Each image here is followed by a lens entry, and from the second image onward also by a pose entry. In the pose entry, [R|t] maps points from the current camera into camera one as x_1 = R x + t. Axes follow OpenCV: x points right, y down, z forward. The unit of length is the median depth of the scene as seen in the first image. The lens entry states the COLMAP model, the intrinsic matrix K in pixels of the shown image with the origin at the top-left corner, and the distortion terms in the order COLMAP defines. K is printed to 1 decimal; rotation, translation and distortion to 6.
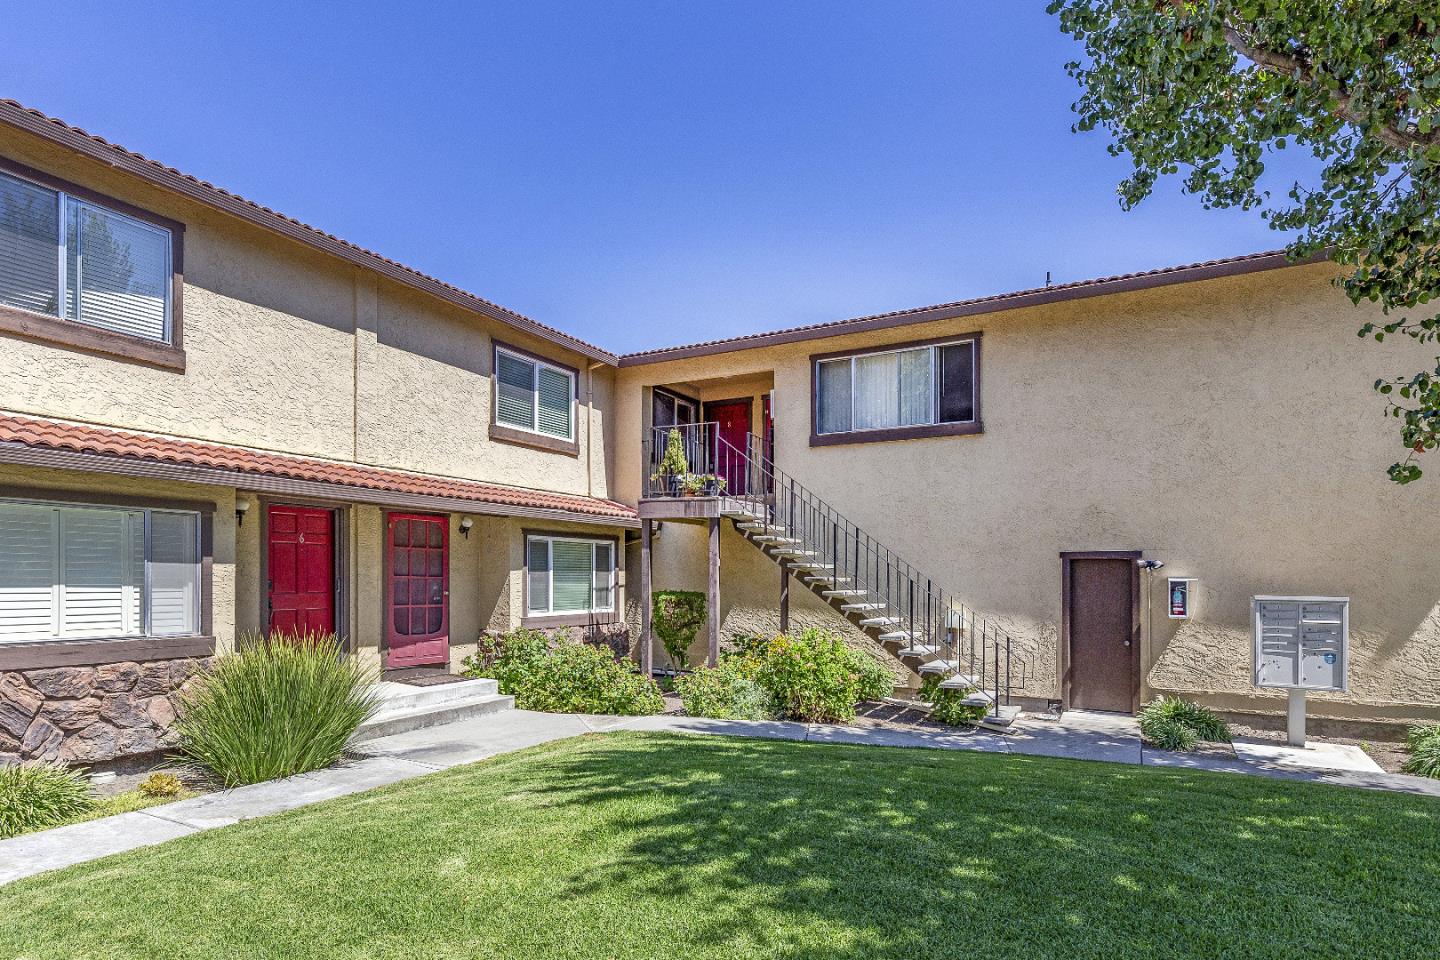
lens RADIAL K [[815.7, 0, 766.7], [0, 815.7, 581.1], [0, 0, 1]] dist [0.006340, 0.000475]
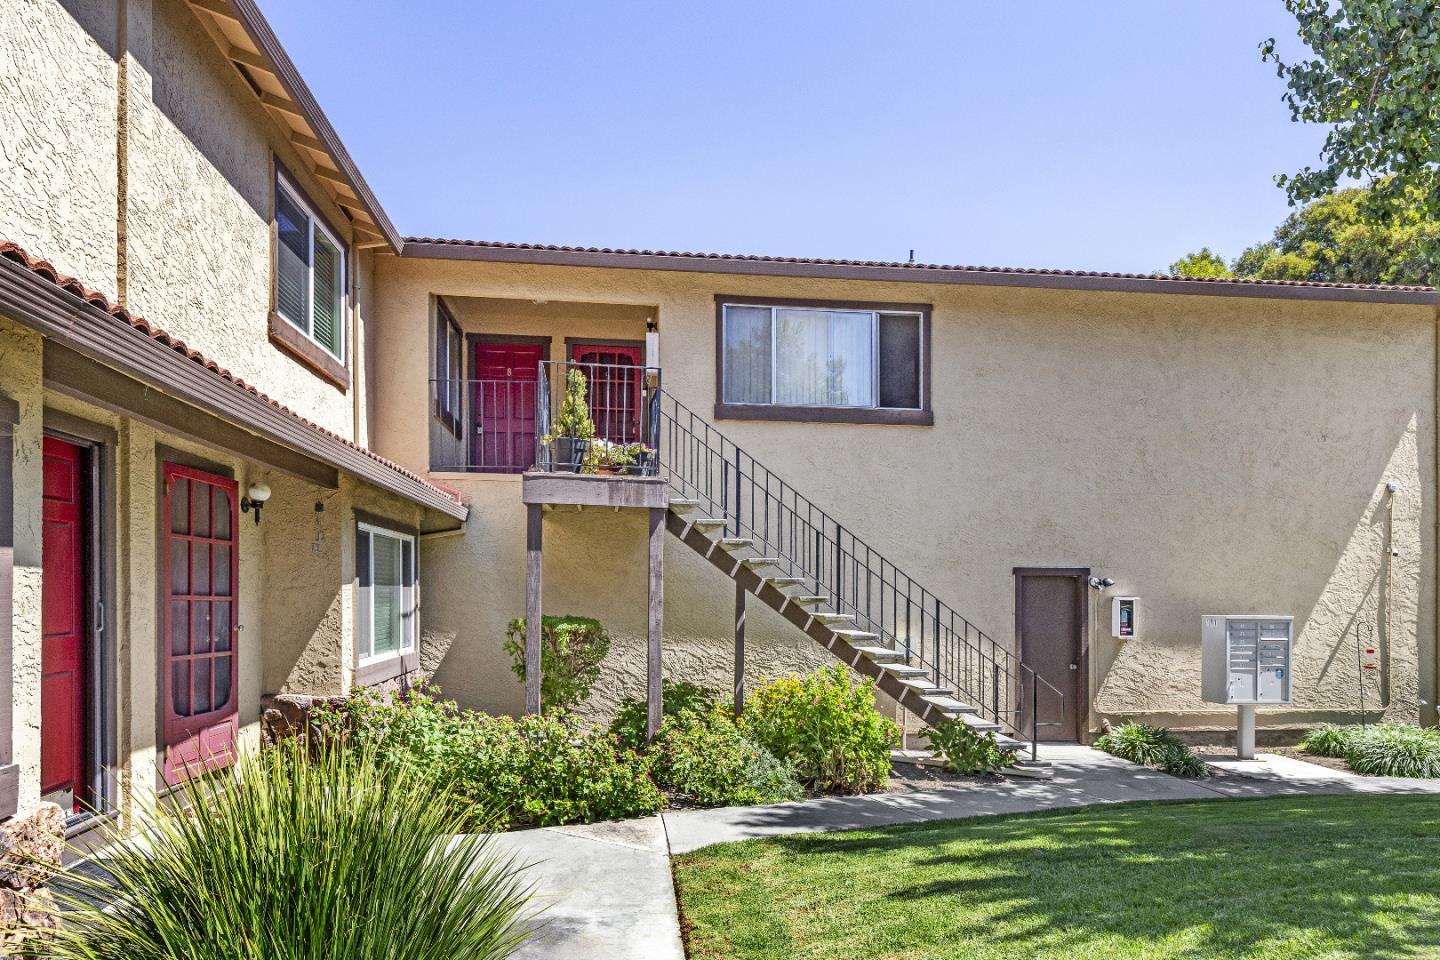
lens RADIAL K [[935.5, 0, 725.4], [0, 935.5, 594.2], [0, 0, 1]] dist [0.012211, 0.001279]
pose [[0.813595, -0.000179, 0.581432, -0.506109], [0.000061, 1.000000, 0.000223, -0.006923], [-0.581433, -0.000147, 0.813595, 0.358828]]
